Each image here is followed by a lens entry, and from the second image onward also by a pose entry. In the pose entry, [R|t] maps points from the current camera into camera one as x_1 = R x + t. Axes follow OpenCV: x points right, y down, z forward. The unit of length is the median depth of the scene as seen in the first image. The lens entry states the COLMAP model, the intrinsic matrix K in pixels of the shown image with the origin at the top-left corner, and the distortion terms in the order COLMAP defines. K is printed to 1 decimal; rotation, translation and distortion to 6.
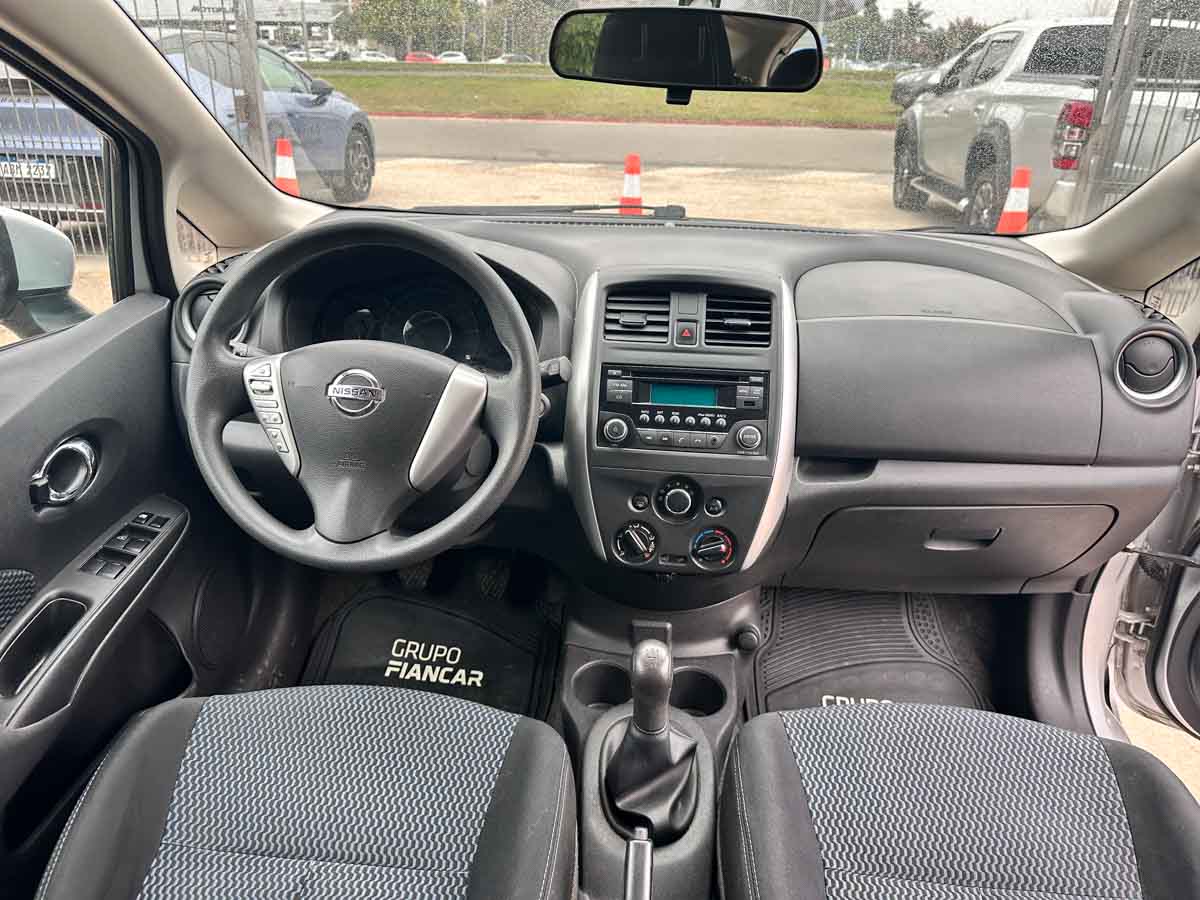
lens RADIAL K [[859.2, 0, 601.4], [0, 859.2, 436.3], [0, 0, 1]] dist [0.008180, -0.000040]
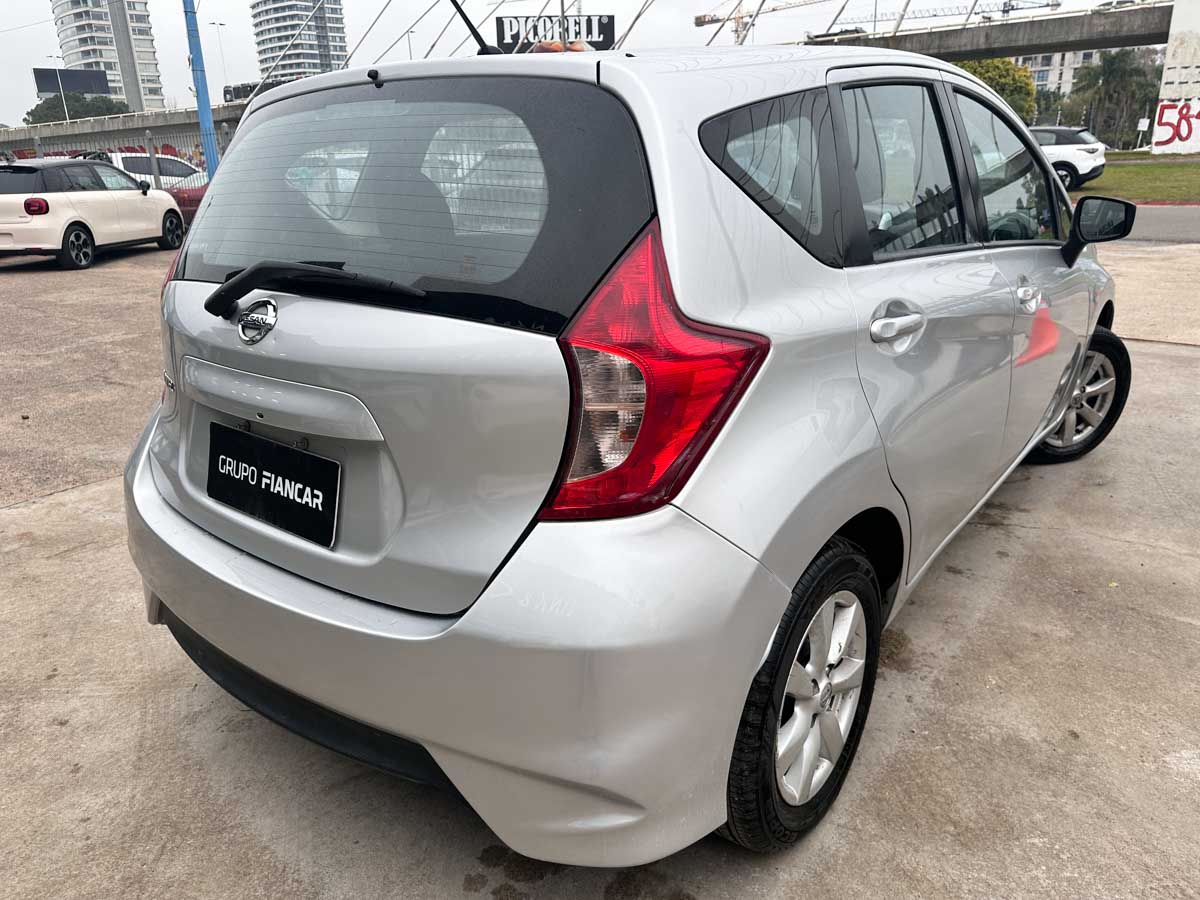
lens RADIAL K [[867.7, 0, 600.7], [0, 867.7, 451.7], [0, 0, 1]] dist [-0.006907, -0.002282]
pose [[0.824790, 0.137004, -0.548590, 0.227851], [-0.184229, 0.982374, -0.031647, 0.173644], [0.534584, 0.127169, 0.835493, -0.370116]]
